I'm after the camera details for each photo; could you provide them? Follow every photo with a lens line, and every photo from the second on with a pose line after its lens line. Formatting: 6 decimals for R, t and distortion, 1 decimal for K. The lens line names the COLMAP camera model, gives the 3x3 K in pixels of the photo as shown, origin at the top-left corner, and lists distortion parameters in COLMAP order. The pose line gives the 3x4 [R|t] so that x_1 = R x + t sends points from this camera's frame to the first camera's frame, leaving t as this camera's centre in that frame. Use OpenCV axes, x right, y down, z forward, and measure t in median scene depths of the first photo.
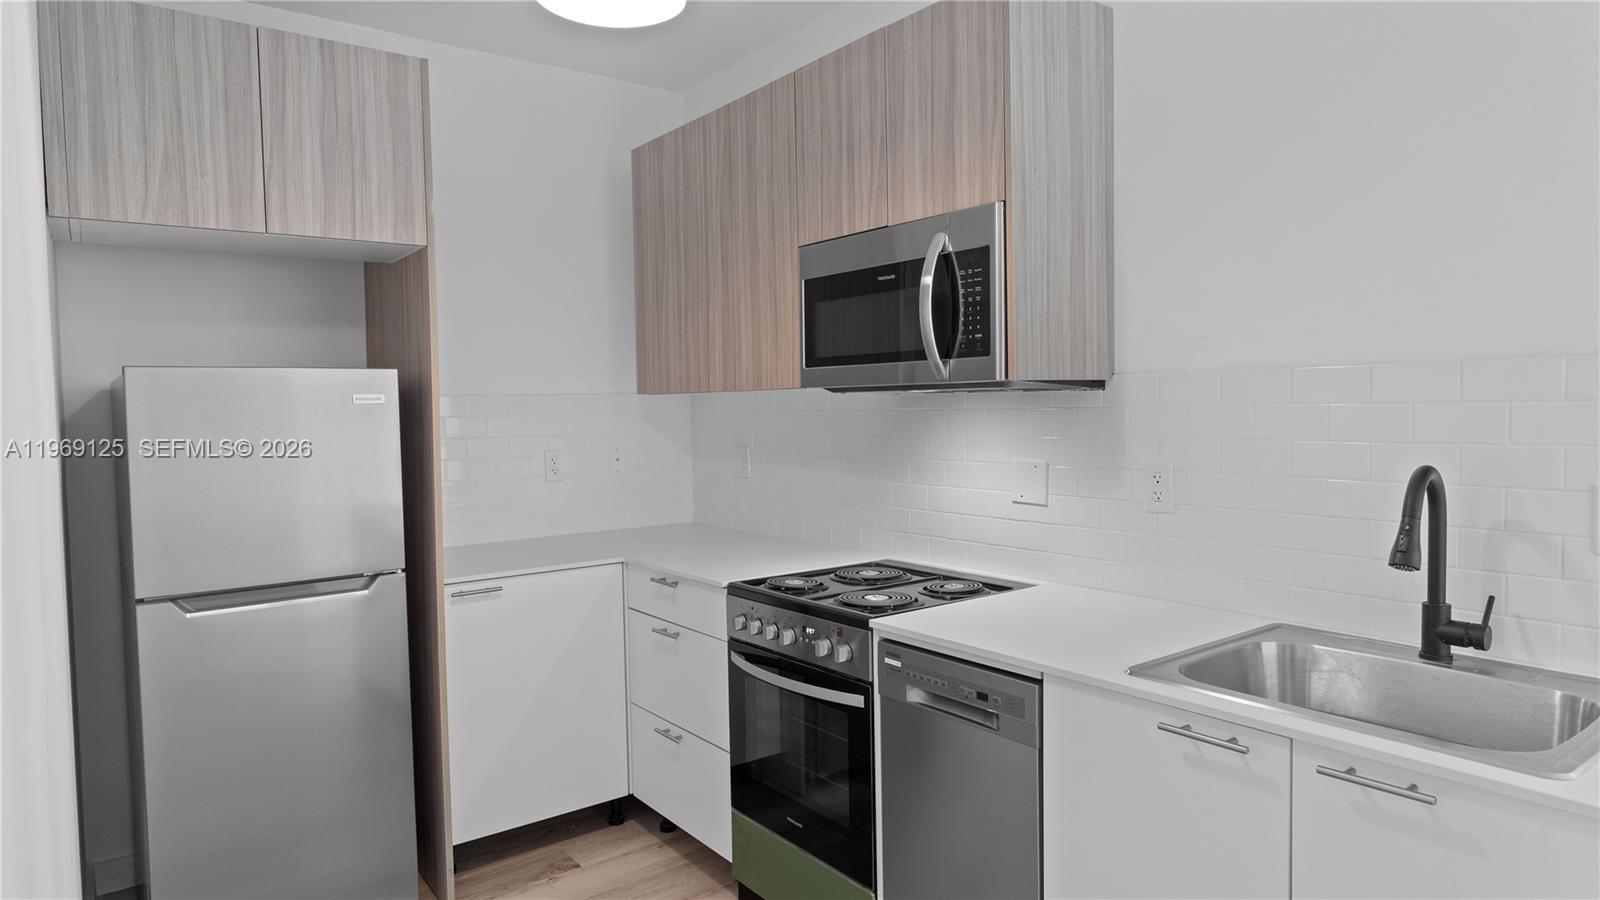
lens RADIAL K [[961.5, 0, 799.0], [0, 961.5, 451.9], [0, 0, 1]] dist [0.006899, 0.001018]
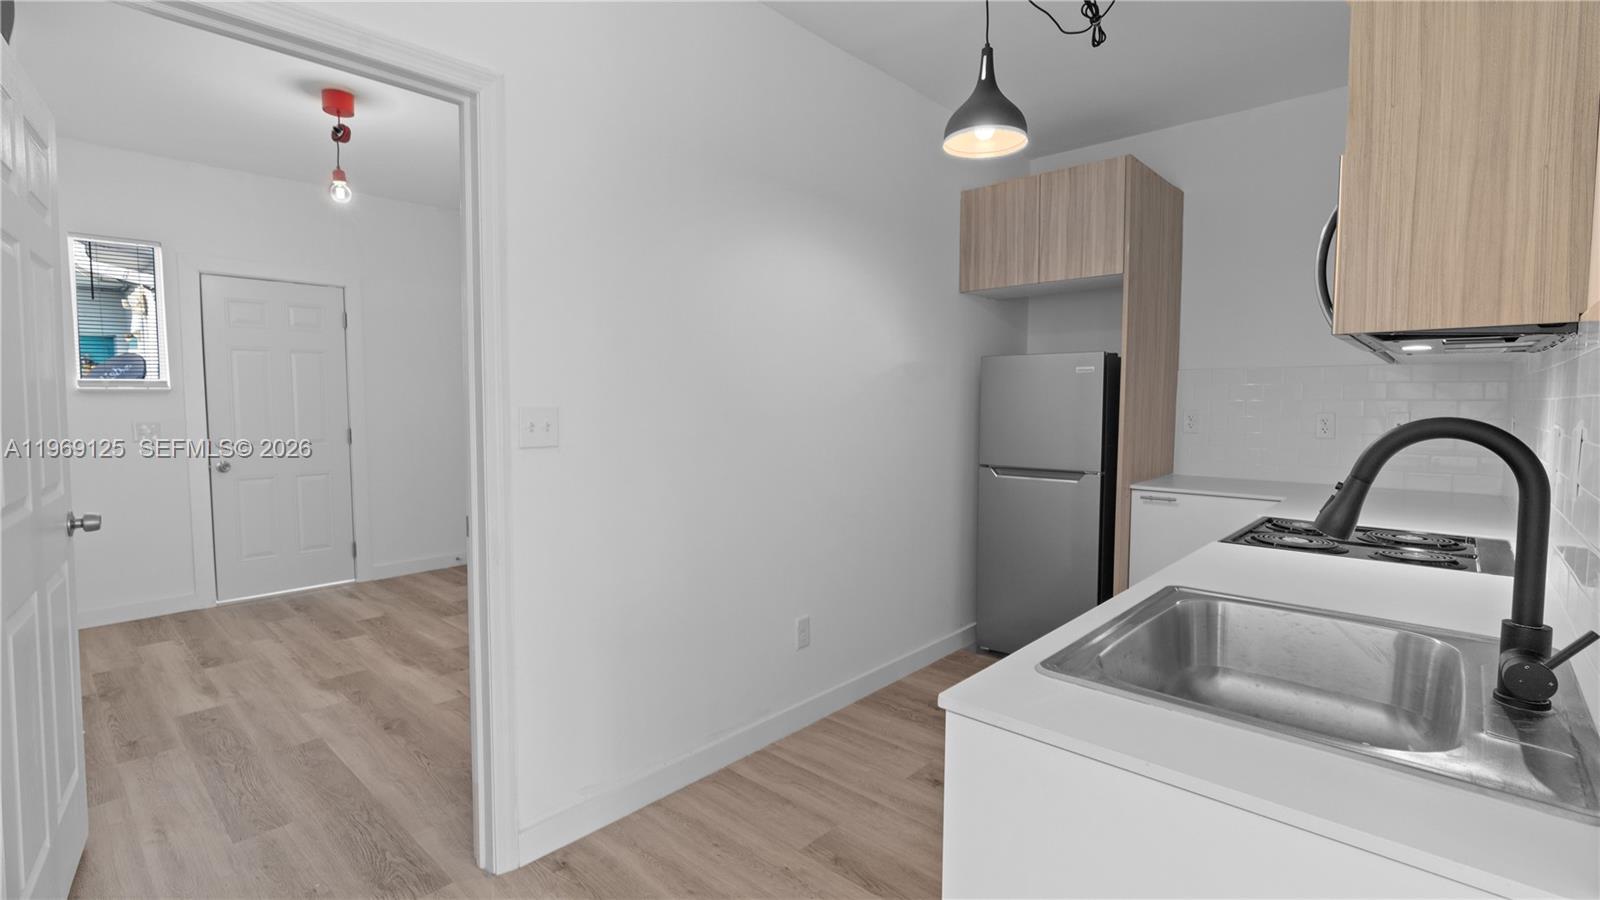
lens RADIAL K [[736.6, 0, 797.7], [0, 736.6, 444.1], [0, 0, 1]] dist [-0.002088, 0.002511]
pose [[0.169345, 0.074183, -0.982761, 0.792180], [-0.046554, 0.996652, 0.067210, 0.012295], [0.984457, 0.034370, 0.172231, 0.290090]]
